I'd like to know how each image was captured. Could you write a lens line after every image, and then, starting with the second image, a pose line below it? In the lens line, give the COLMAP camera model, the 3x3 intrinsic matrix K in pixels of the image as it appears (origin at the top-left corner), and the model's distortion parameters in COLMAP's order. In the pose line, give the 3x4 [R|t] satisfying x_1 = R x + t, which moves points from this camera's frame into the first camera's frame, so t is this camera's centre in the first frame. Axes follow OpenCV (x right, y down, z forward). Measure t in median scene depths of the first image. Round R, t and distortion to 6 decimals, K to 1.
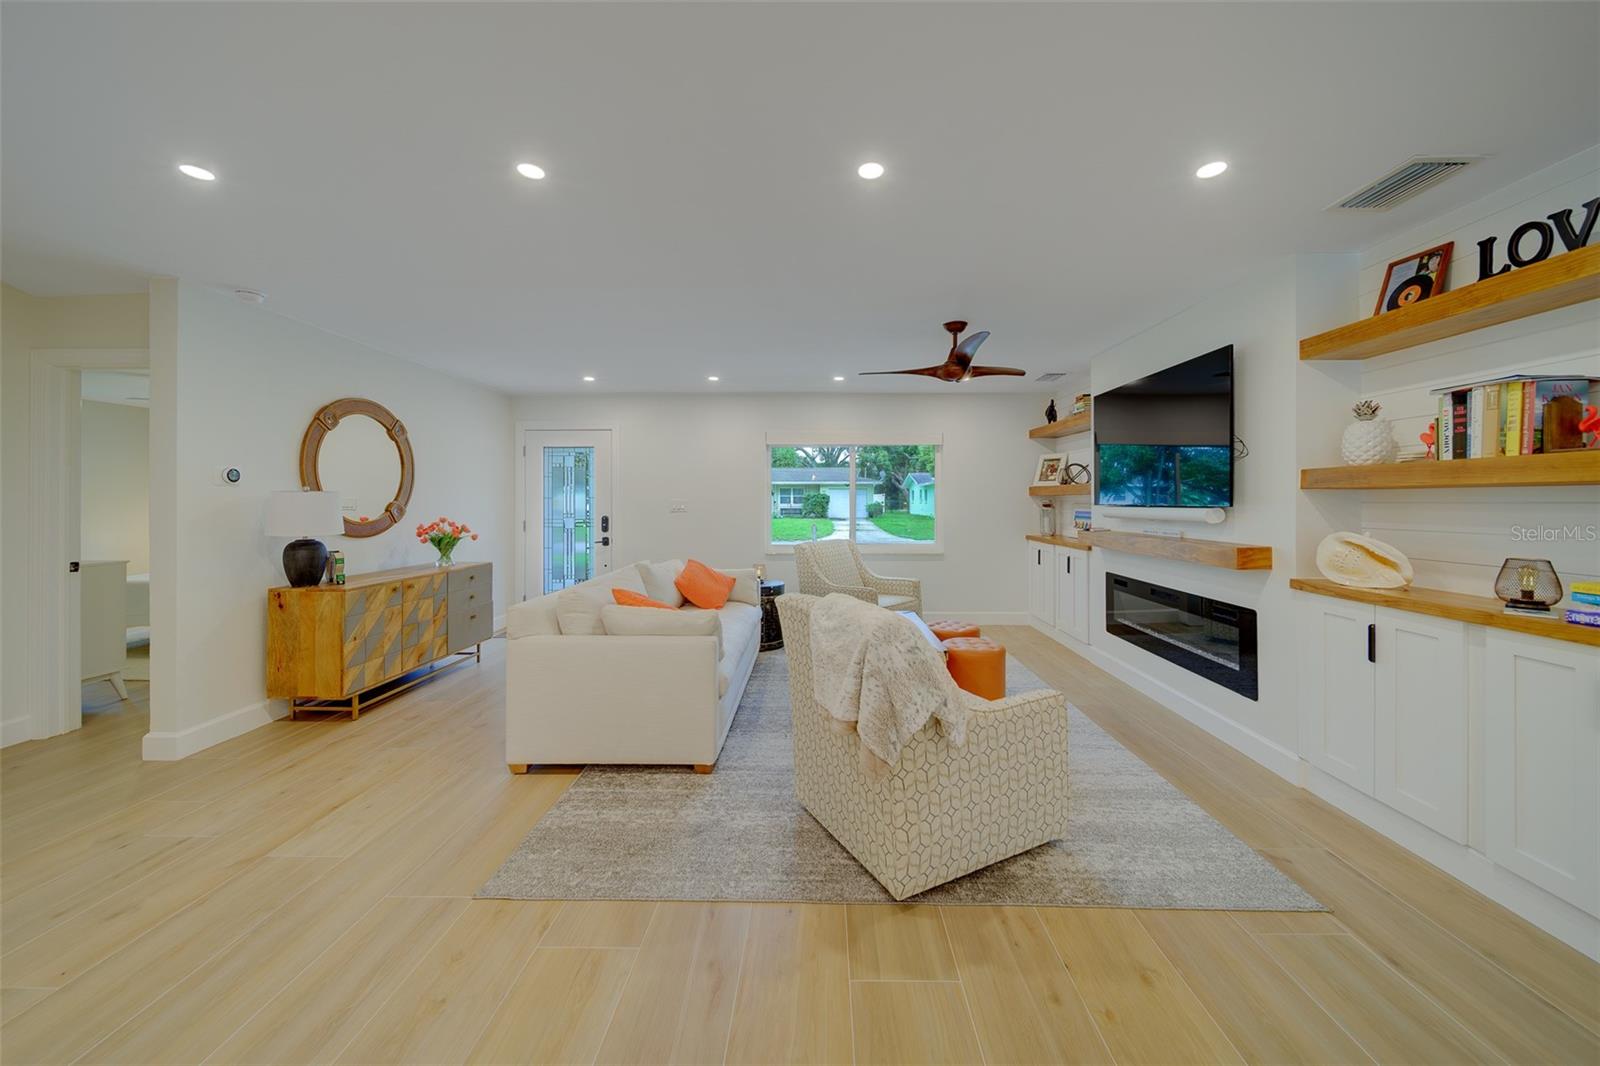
lens RADIAL K [[565.3, 0, 818.1], [0, 565.3, 493.1], [0, 0, 1]] dist [0.000198, -0.000246]
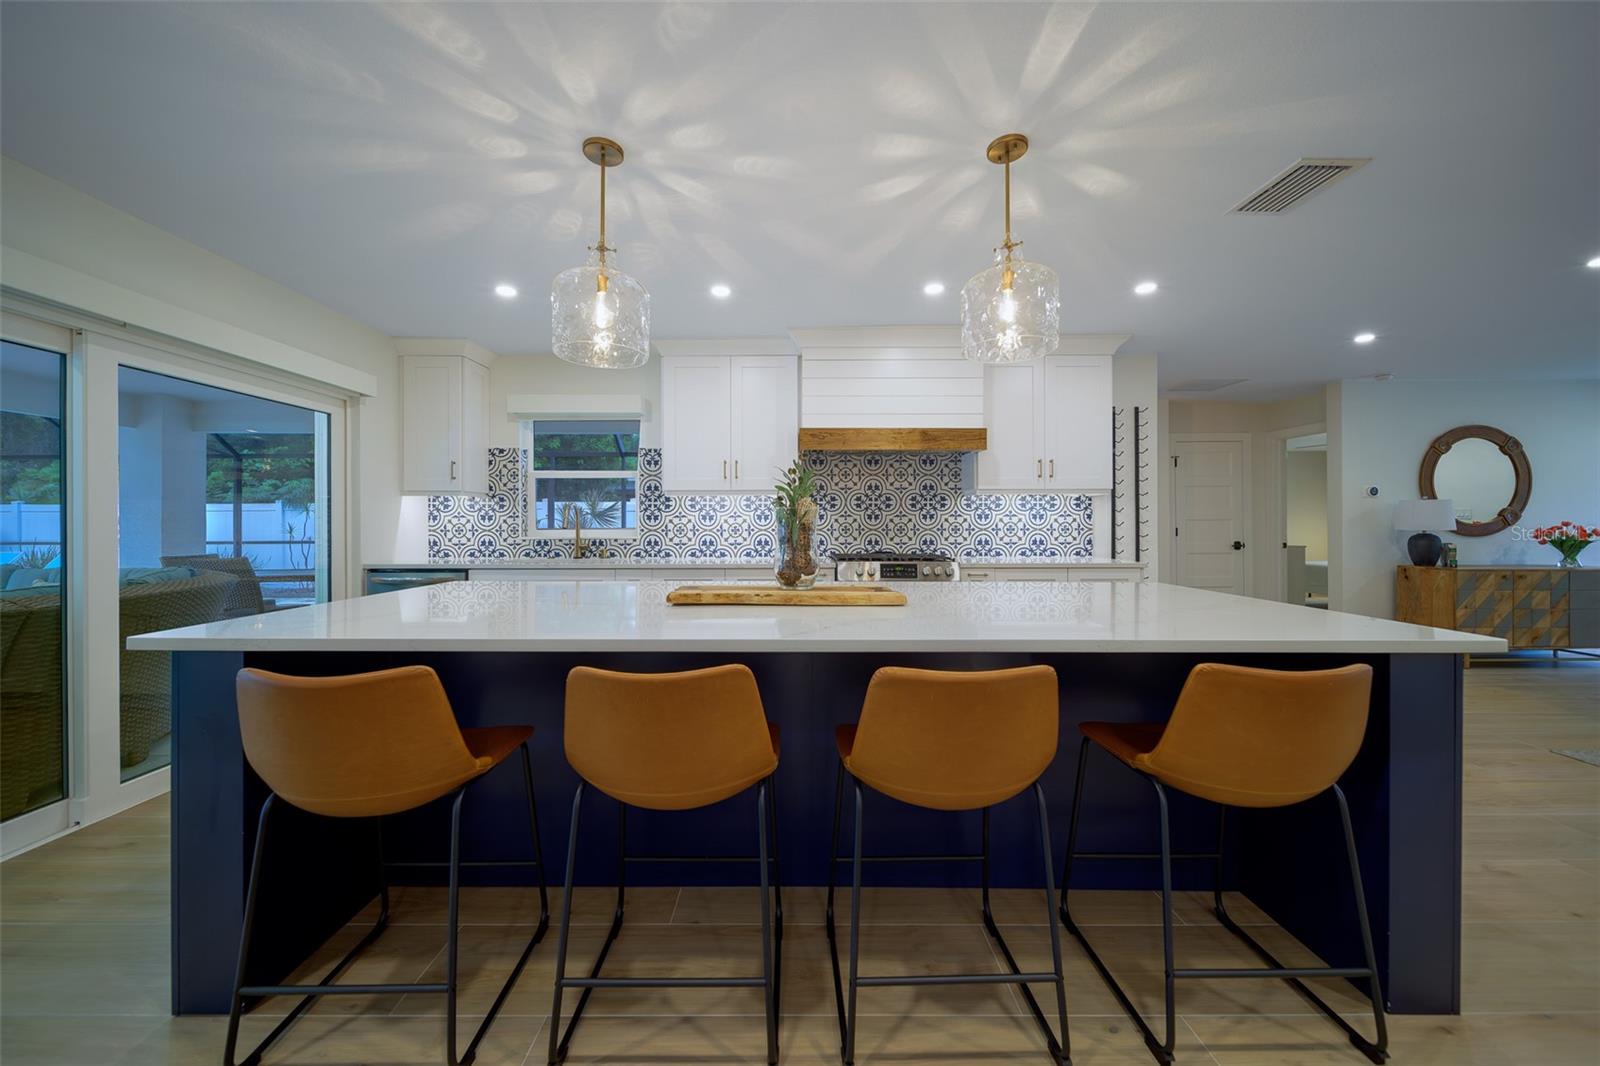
lens RADIAL K [[565.3, 0, 796.6], [0, 565.3, 527.5], [0, 0, 1]] dist [0.000198, -0.000246]
pose [[0.004272, 0.007292, -0.999964, 0.467266], [0.015967, 0.999845, 0.007359, 0.028011], [0.999863, -0.015998, 0.004154, -0.537675]]
